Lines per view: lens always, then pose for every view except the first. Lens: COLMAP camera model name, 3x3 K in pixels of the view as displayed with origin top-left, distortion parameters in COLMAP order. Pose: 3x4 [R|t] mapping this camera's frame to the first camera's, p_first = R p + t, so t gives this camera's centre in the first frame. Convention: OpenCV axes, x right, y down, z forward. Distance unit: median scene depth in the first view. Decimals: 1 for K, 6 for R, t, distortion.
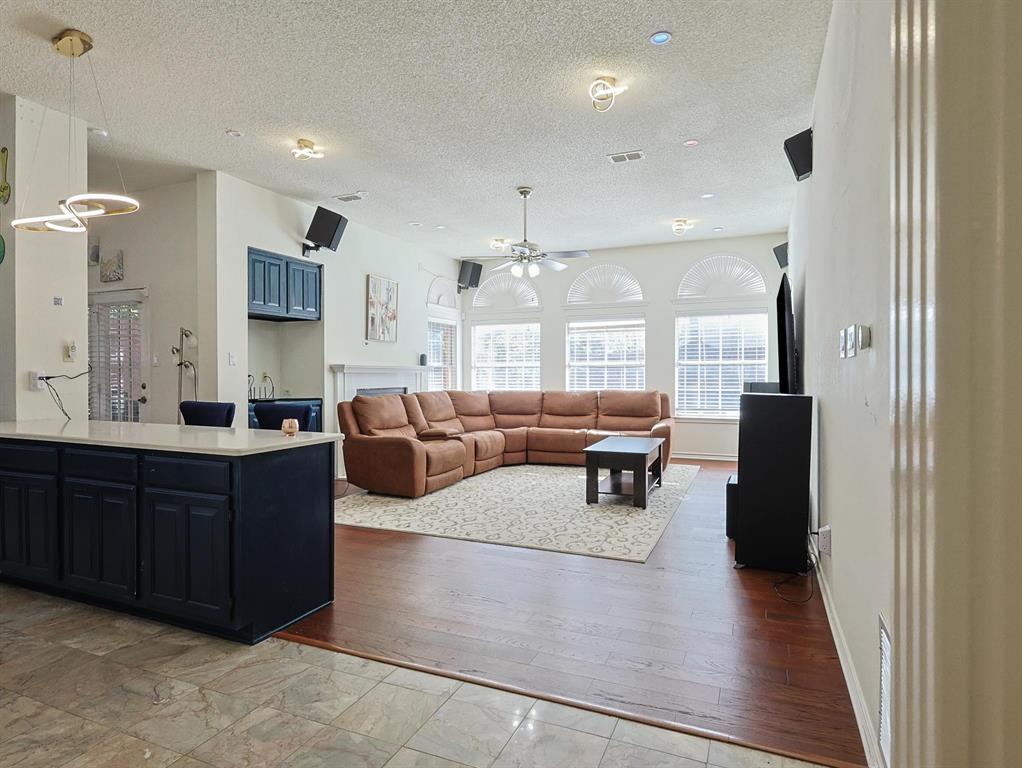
lens RADIAL K [[574.8, 0, 515.1], [0, 574.8, 368.2], [0, 0, 1]] dist [-0.005228, 0.001503]
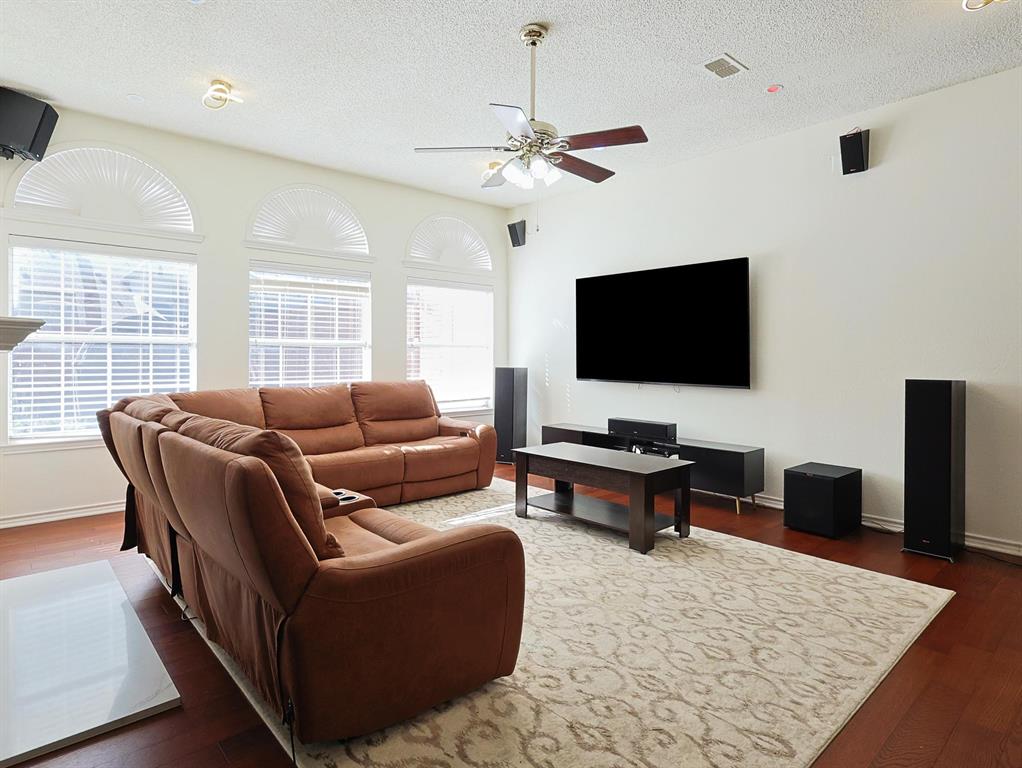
lens RADIAL K [[570.7, 0, 512.2], [0, 570.7, 352.2], [0, 0, 1]] dist [0.001191, 0.000772]
pose [[0.425773, 0.012269, 0.904747, -0.386094], [-0.012515, 0.999892, -0.007670, 0.006666], [-0.904744, -0.008058, 0.425880, 0.611422]]
